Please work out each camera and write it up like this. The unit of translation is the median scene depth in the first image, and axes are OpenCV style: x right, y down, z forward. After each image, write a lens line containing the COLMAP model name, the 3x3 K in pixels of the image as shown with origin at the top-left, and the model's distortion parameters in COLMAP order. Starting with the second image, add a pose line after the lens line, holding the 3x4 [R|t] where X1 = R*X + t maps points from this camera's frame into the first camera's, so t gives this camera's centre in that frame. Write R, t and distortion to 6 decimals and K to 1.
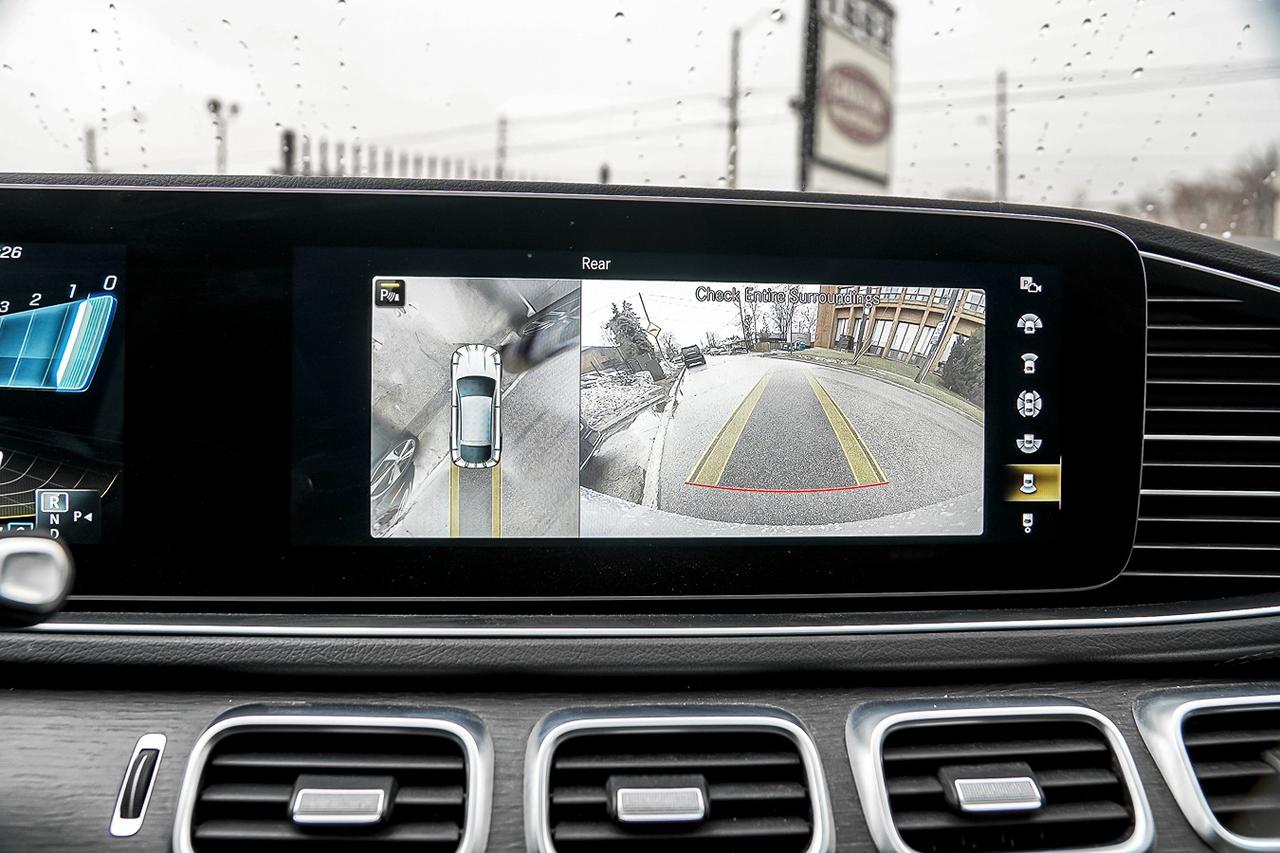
lens RADIAL K [[1058.4, 0, 627.5], [0, 1058.4, 416.9], [0, 0, 1]] dist [-0.100144, 0.062271]
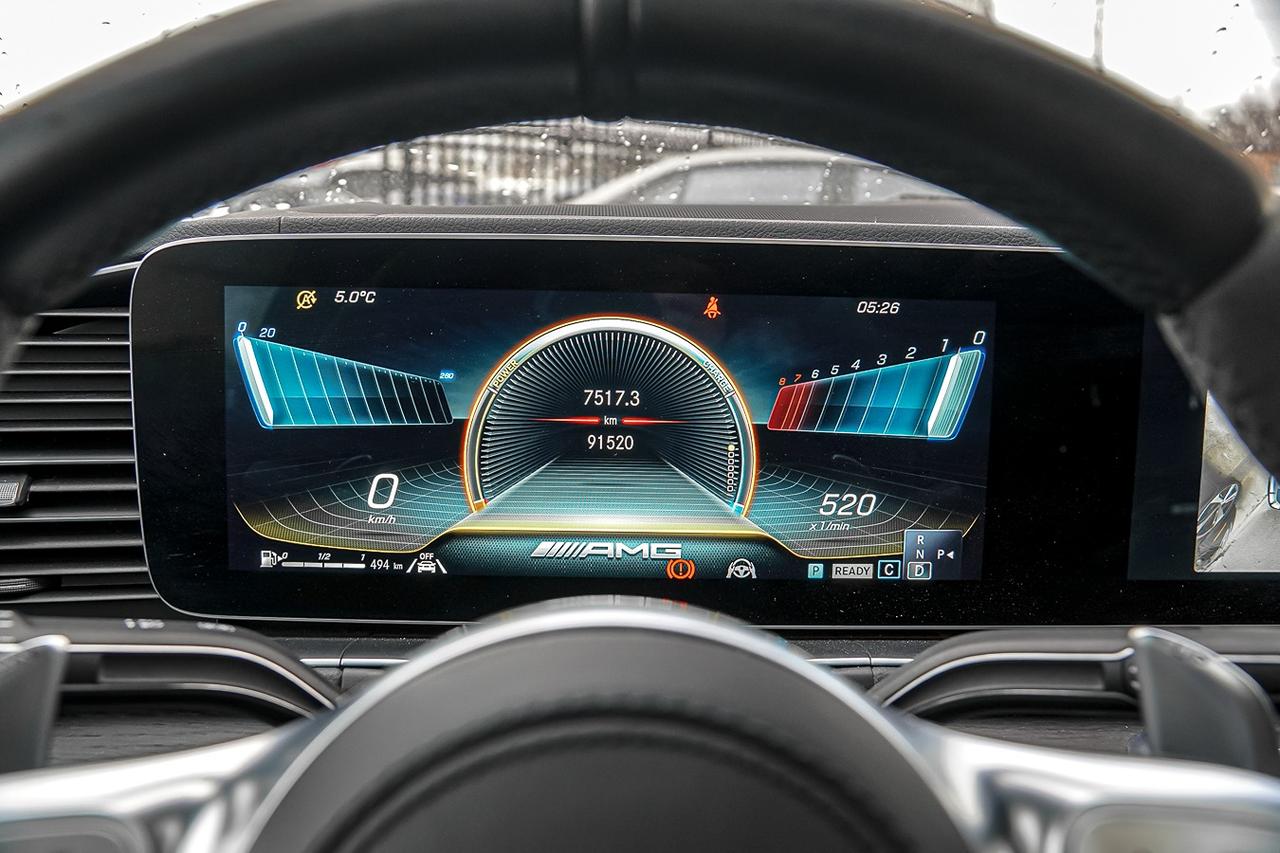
lens RADIAL K [[1058.4, 0, 640.4], [0, 1058.4, 435.5], [0, 0, 1]] dist [-0.100144, 0.062271]
pose [[0.998143, 0.013884, -0.059307, -0.788080], [-0.008818, 0.996356, 0.084836, -0.118627], [0.060268, -0.084156, 0.994628, -0.100721]]
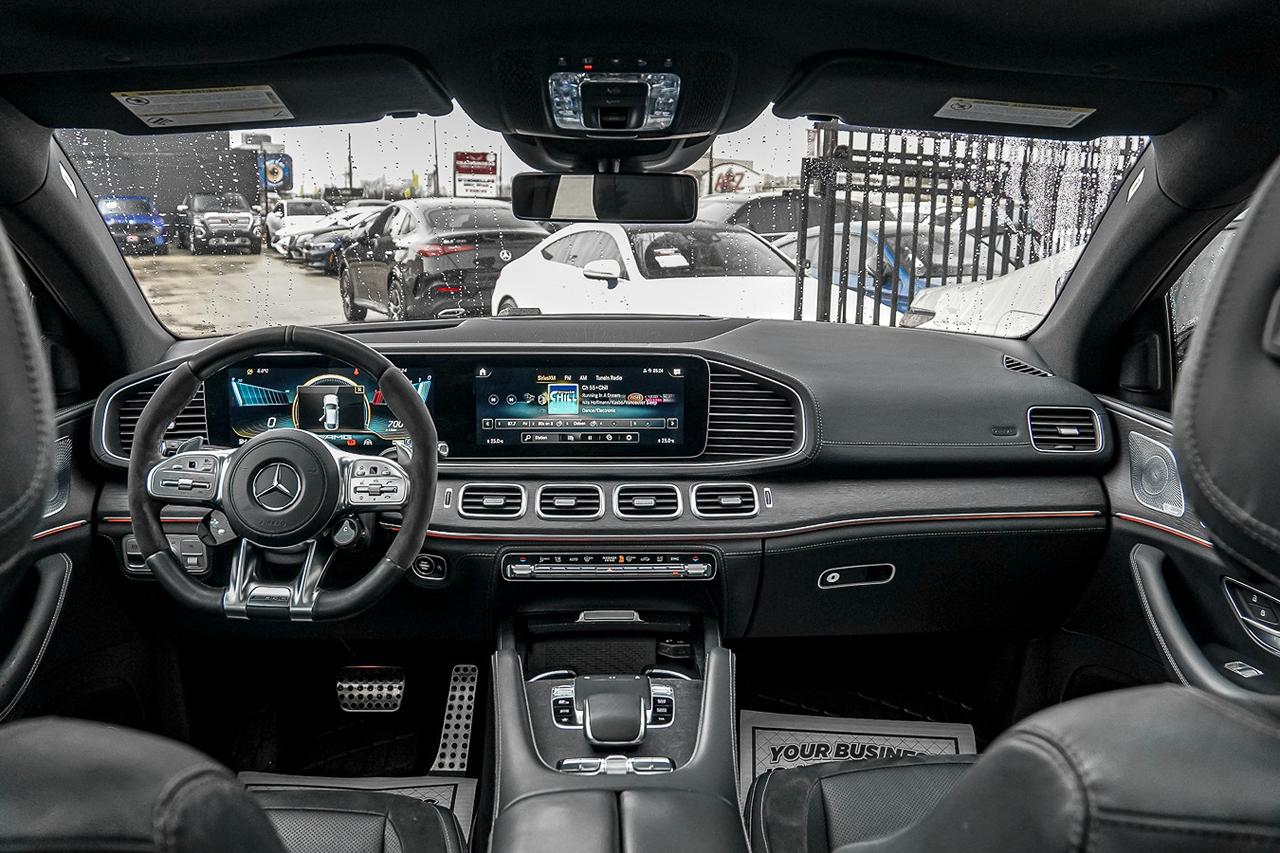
lens RADIAL K [[1013.0, 0, 621.3], [0, 1013.0, 429.6], [0, 0, 1]] dist [-0.125911, 0.086166]
pose [[0.997686, -0.000358, -0.067983, 0.482525], [0.007780, 0.994018, 0.108938, -0.346459], [0.067538, -0.109215, 0.991721, -2.755523]]
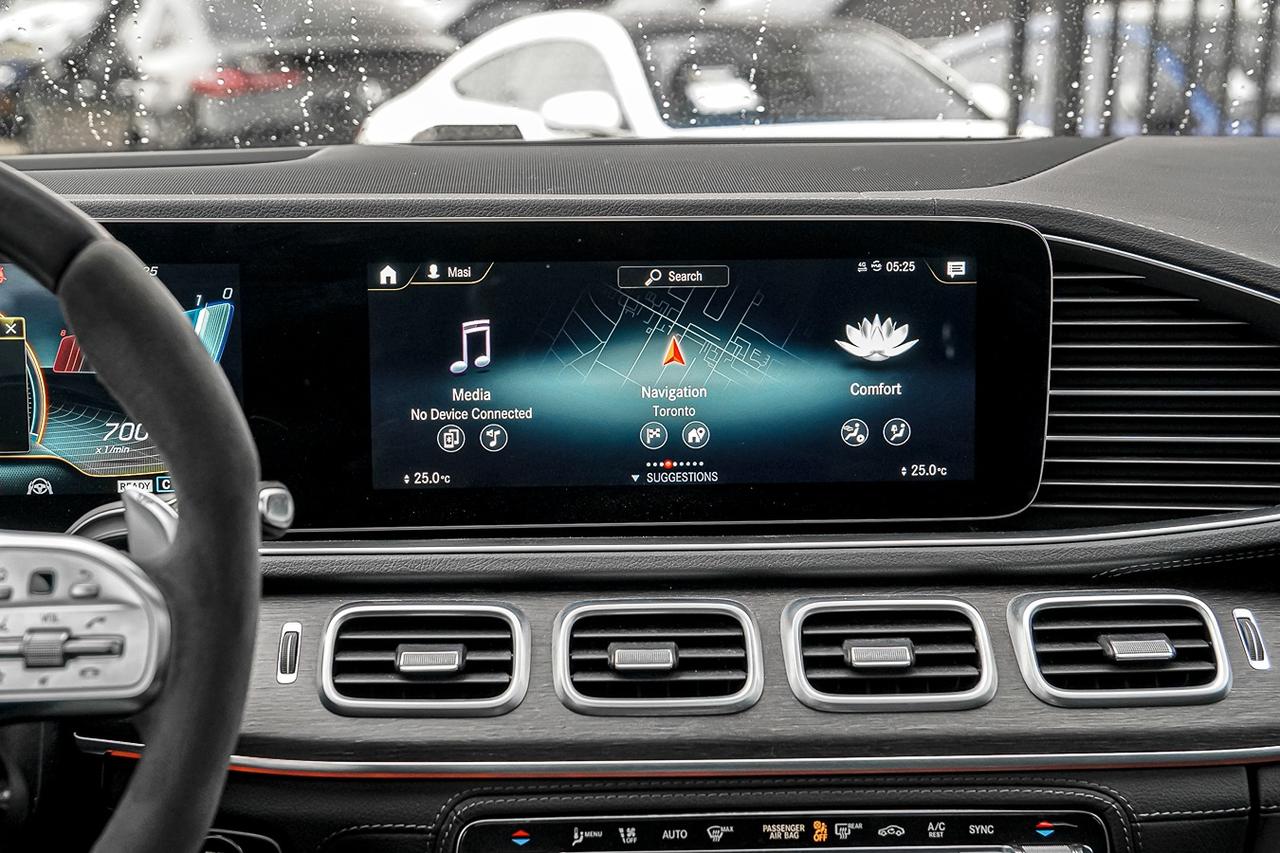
lens RADIAL K [[1955.4, 0, 631.7], [0, 1955.4, 430.2], [0, 0, 1]] dist [0.198616, 0.000000]
pose [[0.998635, -0.013395, -0.050489, 0.136702], [0.018379, 0.994860, 0.099573, -0.198323], [0.048896, -0.100365, 0.993748, -1.490028]]
